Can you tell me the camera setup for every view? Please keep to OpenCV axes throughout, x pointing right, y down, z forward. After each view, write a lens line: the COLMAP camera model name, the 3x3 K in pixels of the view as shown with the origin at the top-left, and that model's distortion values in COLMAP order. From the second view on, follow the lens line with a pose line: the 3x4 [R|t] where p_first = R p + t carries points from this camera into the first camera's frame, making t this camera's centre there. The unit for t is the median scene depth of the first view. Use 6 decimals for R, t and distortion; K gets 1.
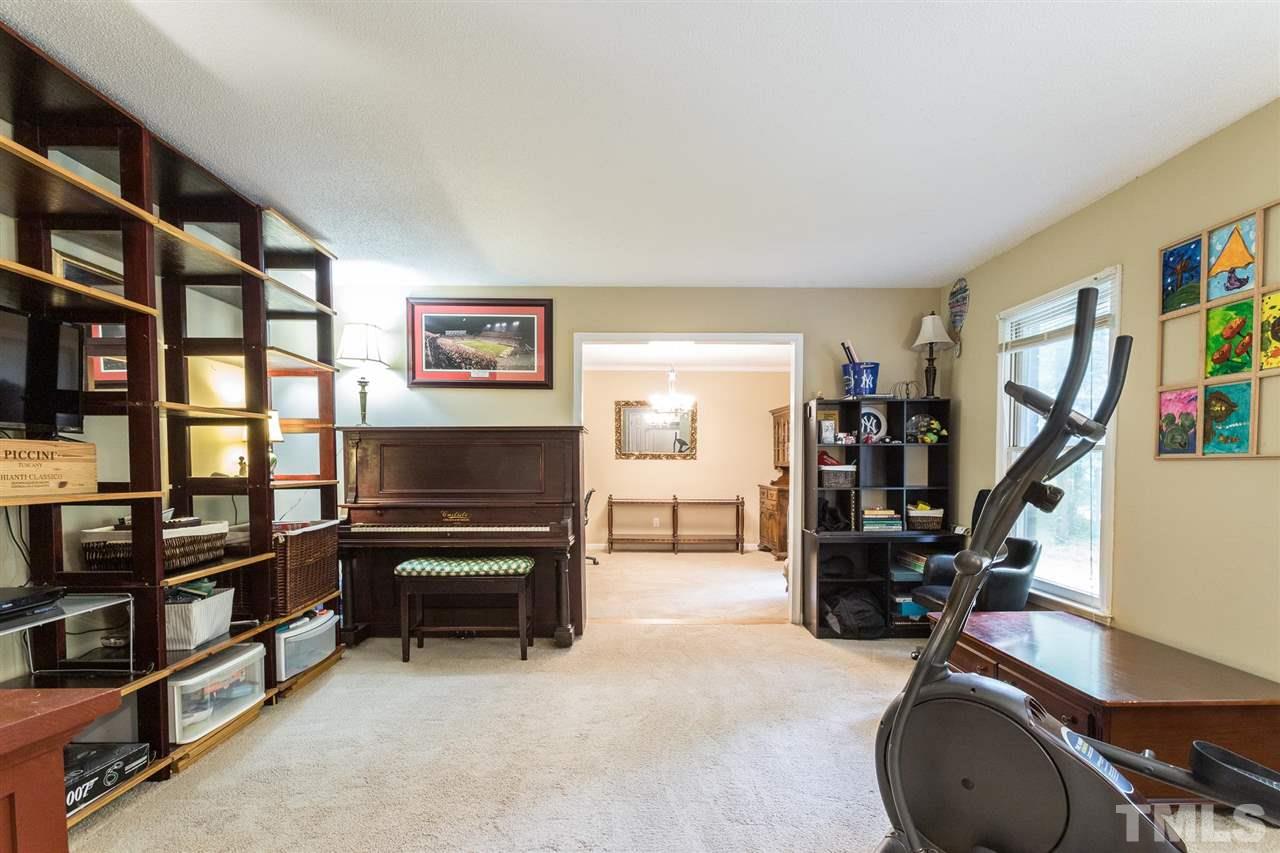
lens RADIAL K [[624.7, 0, 639.1], [0, 624.7, 483.0], [0, 0, 1]] dist [-0.000395, 0.000843]
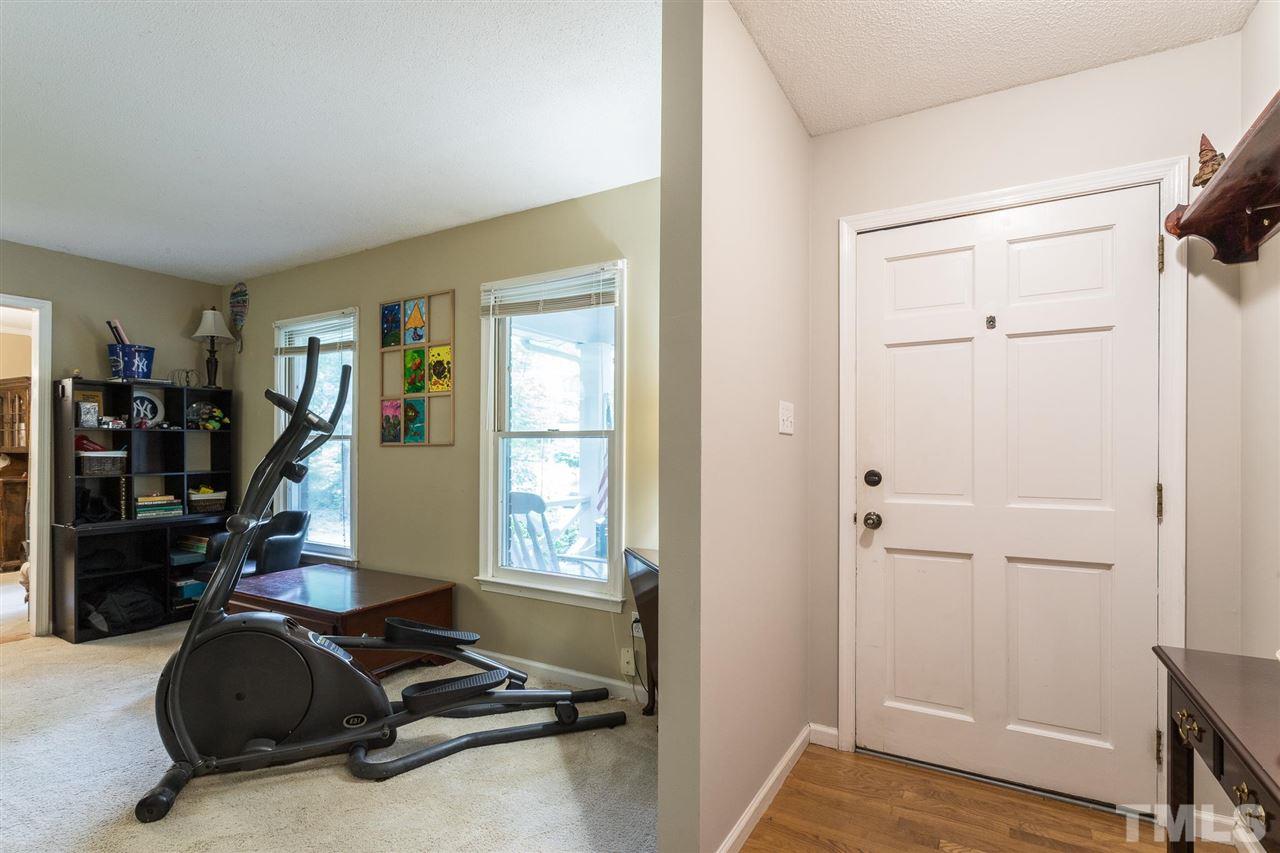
lens RADIAL K [[618.0, 0, 637.5], [0, 618.0, 446.2], [0, 0, 1]] dist [0.002327, 0.000553]
pose [[0.515418, 0.004127, 0.856929, -0.072221], [0.027348, 0.999400, -0.021262, 0.006966], [-0.856503, 0.034395, 0.514995, -0.183732]]
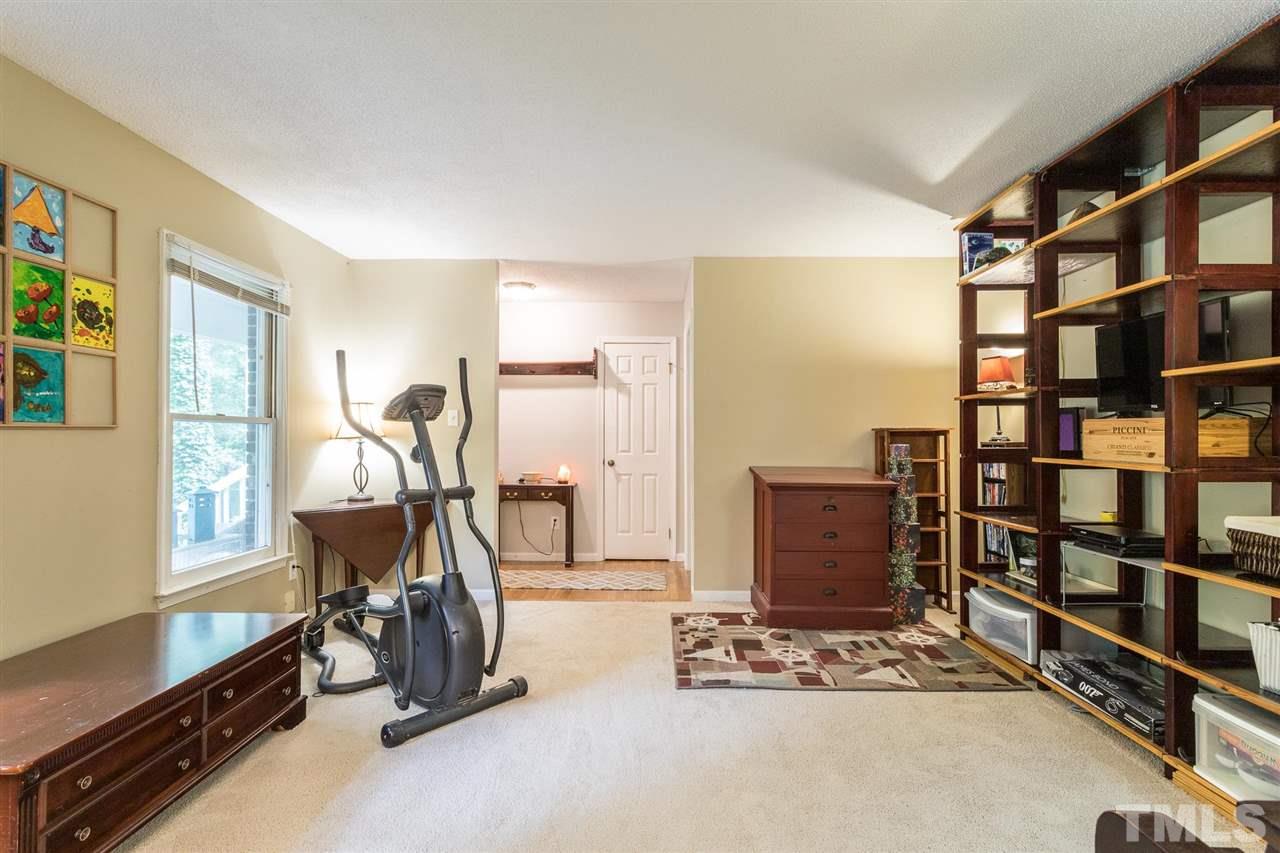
lens RADIAL K [[618.0, 0, 637.5], [0, 618.0, 446.2], [0, 0, 1]] dist [0.002327, 0.000553]
pose [[-0.999518, -0.004374, 0.030739, 0.003939], [-0.002853, 0.998777, 0.049351, -0.037734], [-0.030917, 0.049240, -0.998308, 1.200994]]
